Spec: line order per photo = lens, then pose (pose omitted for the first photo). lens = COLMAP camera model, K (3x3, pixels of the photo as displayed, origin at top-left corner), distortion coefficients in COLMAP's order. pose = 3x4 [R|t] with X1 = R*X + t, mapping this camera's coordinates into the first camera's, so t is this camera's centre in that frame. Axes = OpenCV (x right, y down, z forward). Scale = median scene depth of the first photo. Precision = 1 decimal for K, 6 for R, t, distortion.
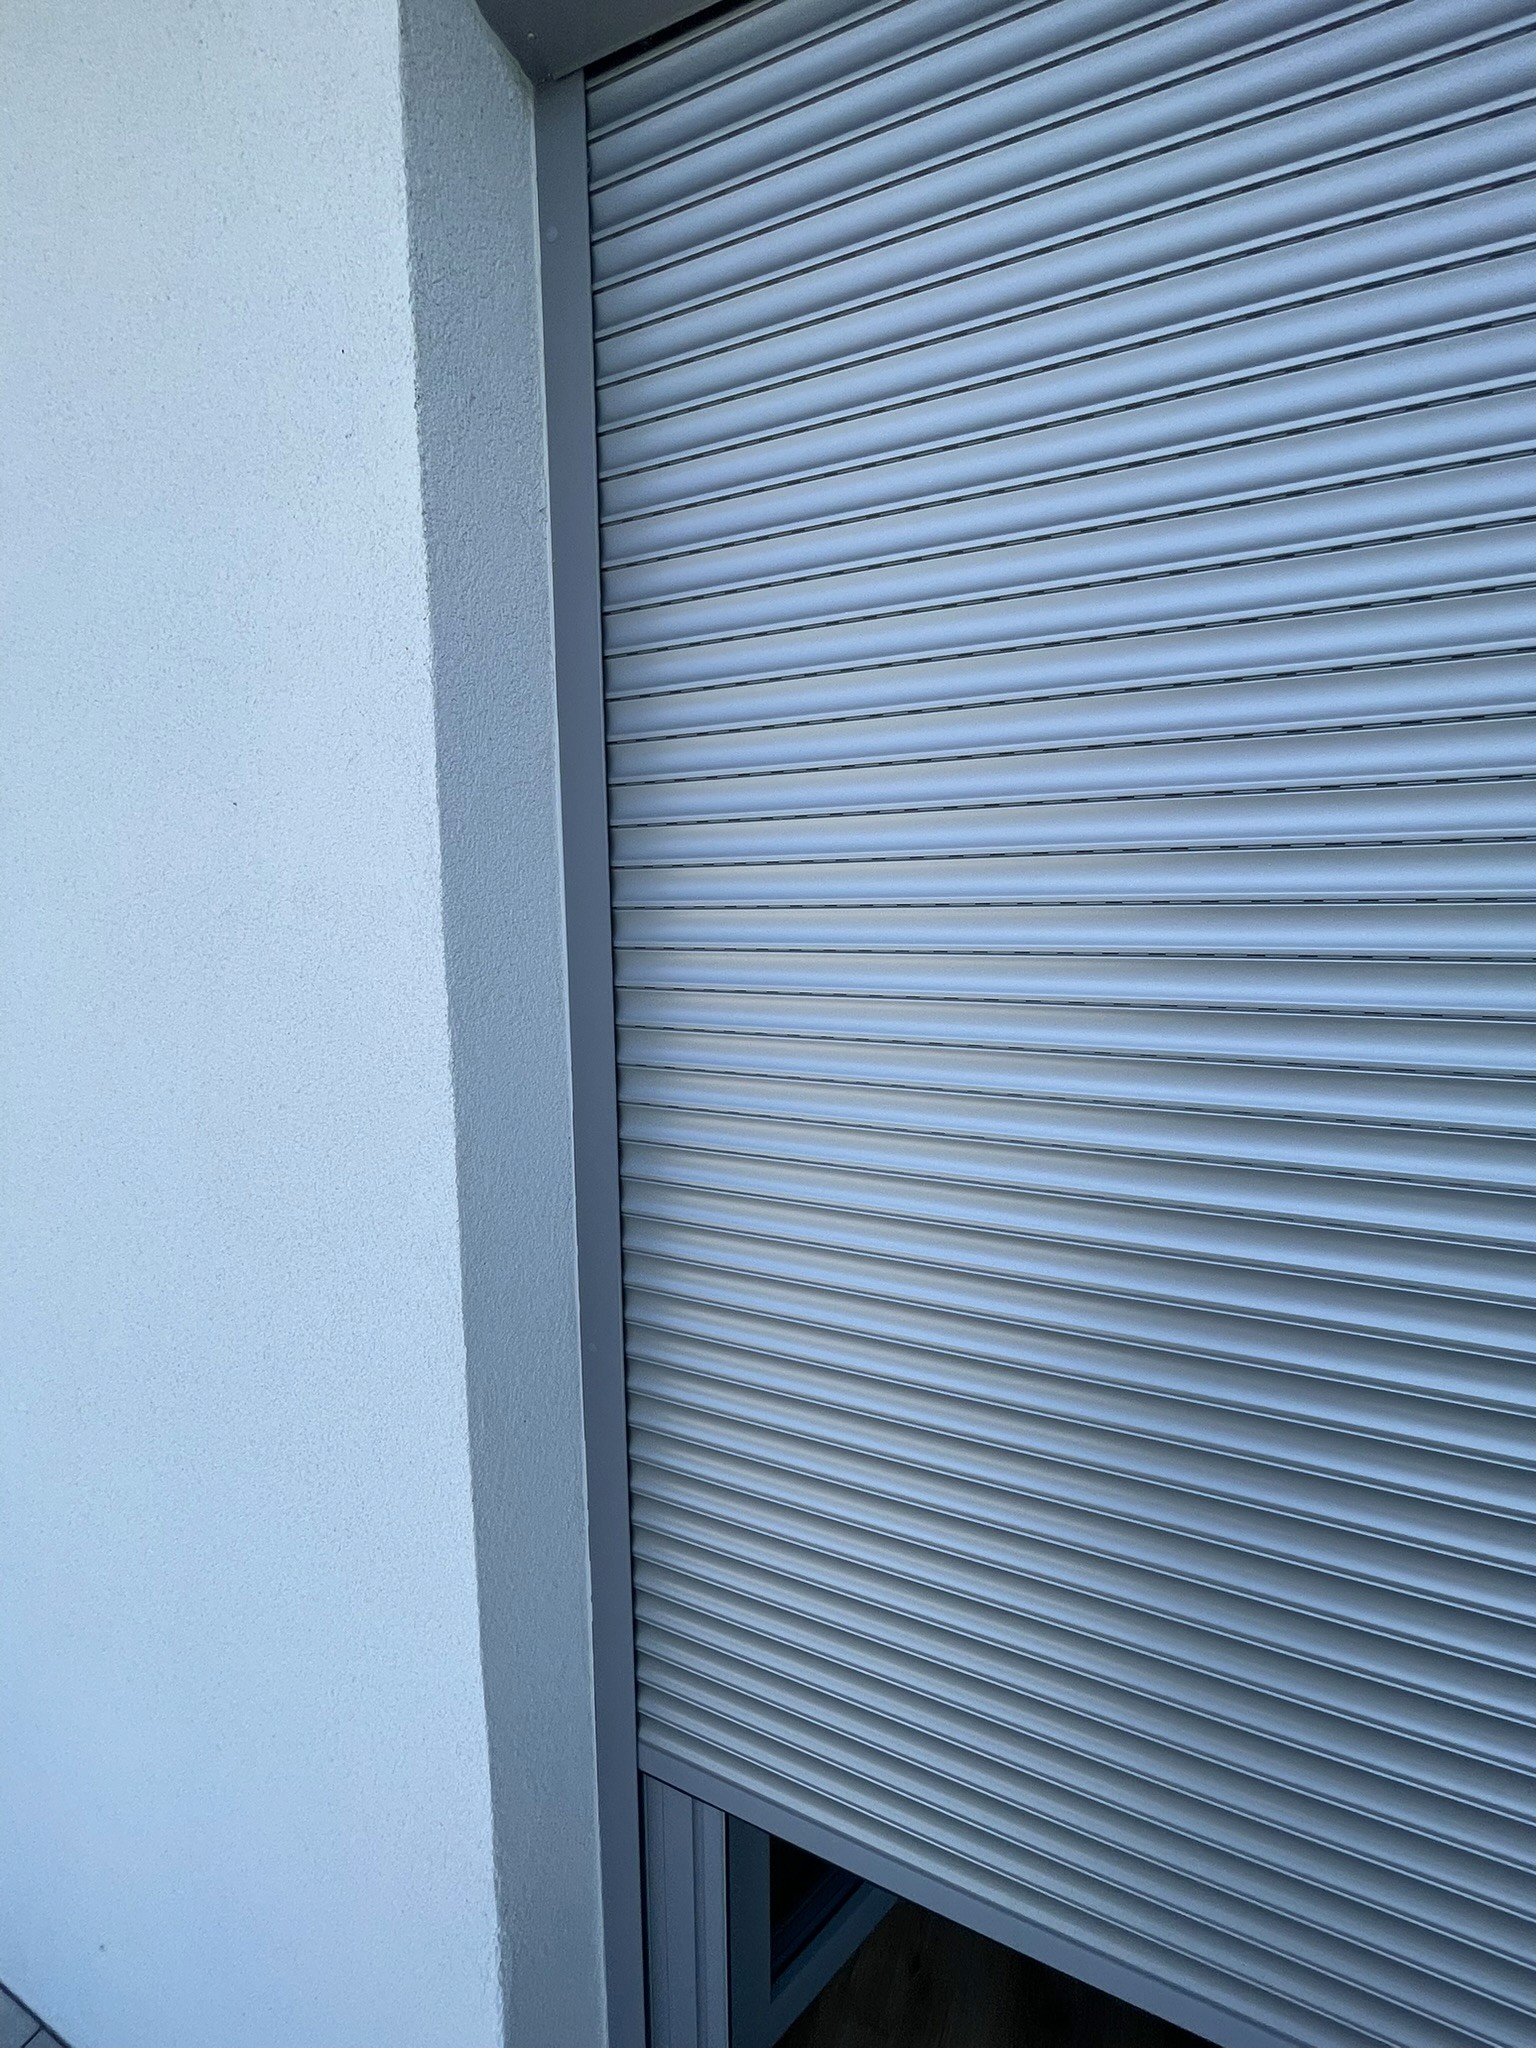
lens RADIAL K [[823.2, 0, 769.7], [0, 823.2, 1025.2], [0, 0, 1]] dist [-0.000829, -0.000079]
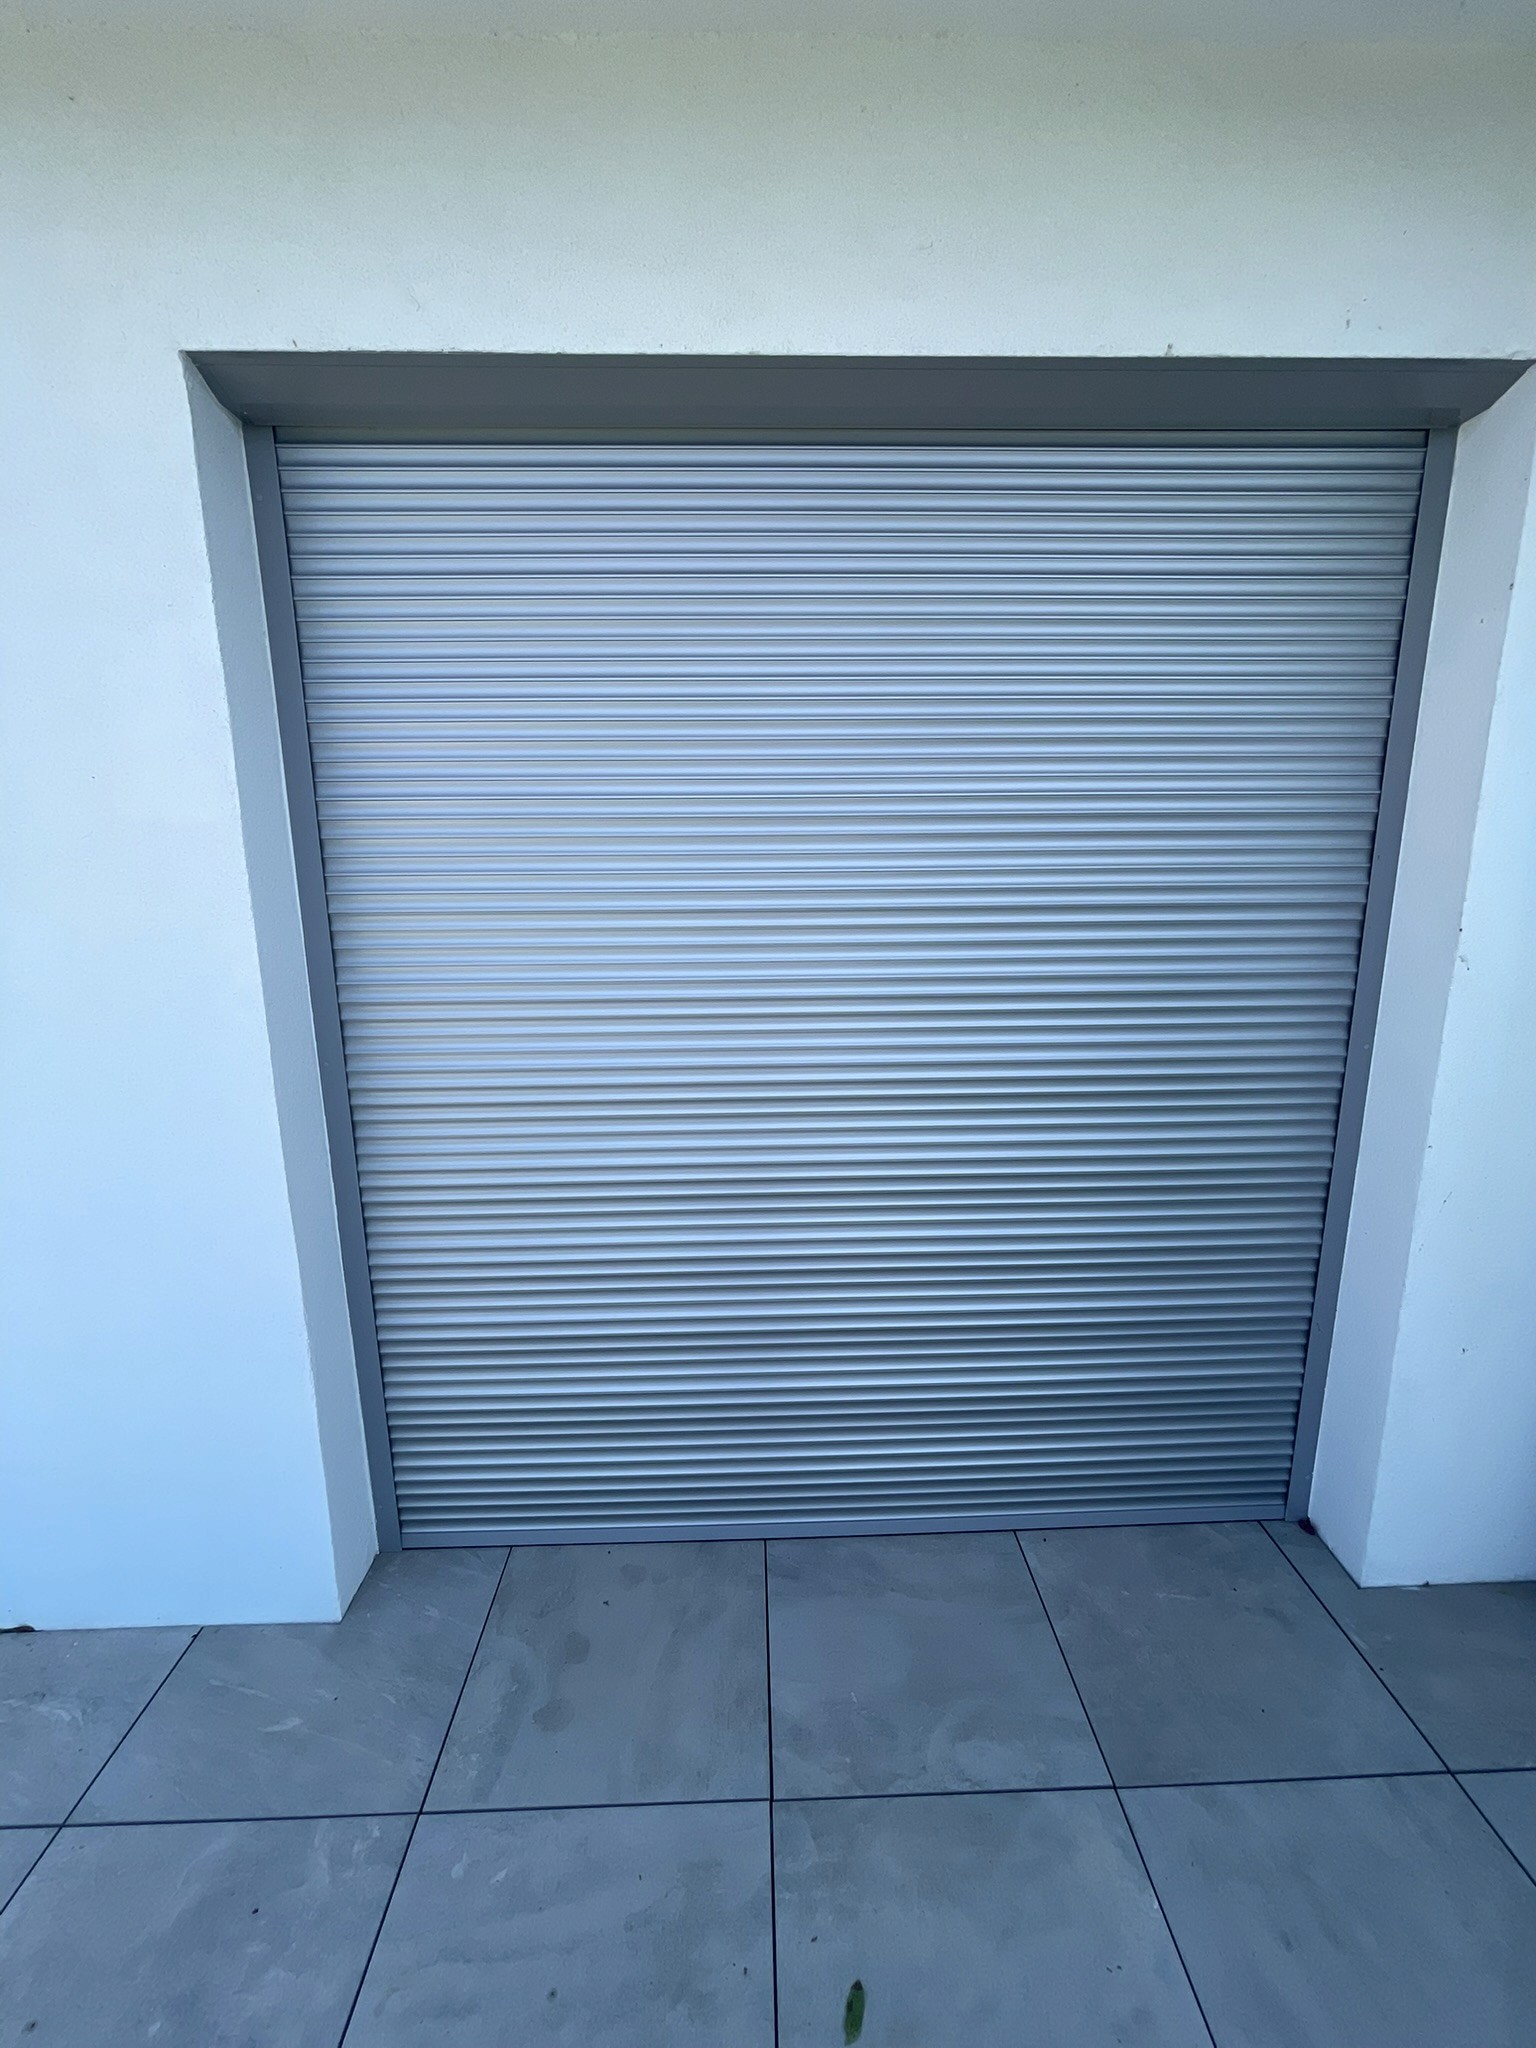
lens RADIAL K [[823.2, 0, 771.5], [0, 823.2, 1025.0], [0, 0, 1]] dist [-0.000829, -0.000079]
pose [[0.904921, -0.086579, 0.416680, -0.084867], [0.059694, 0.995231, 0.077151, 0.268833], [-0.421373, -0.044942, 0.905773, -1.529532]]
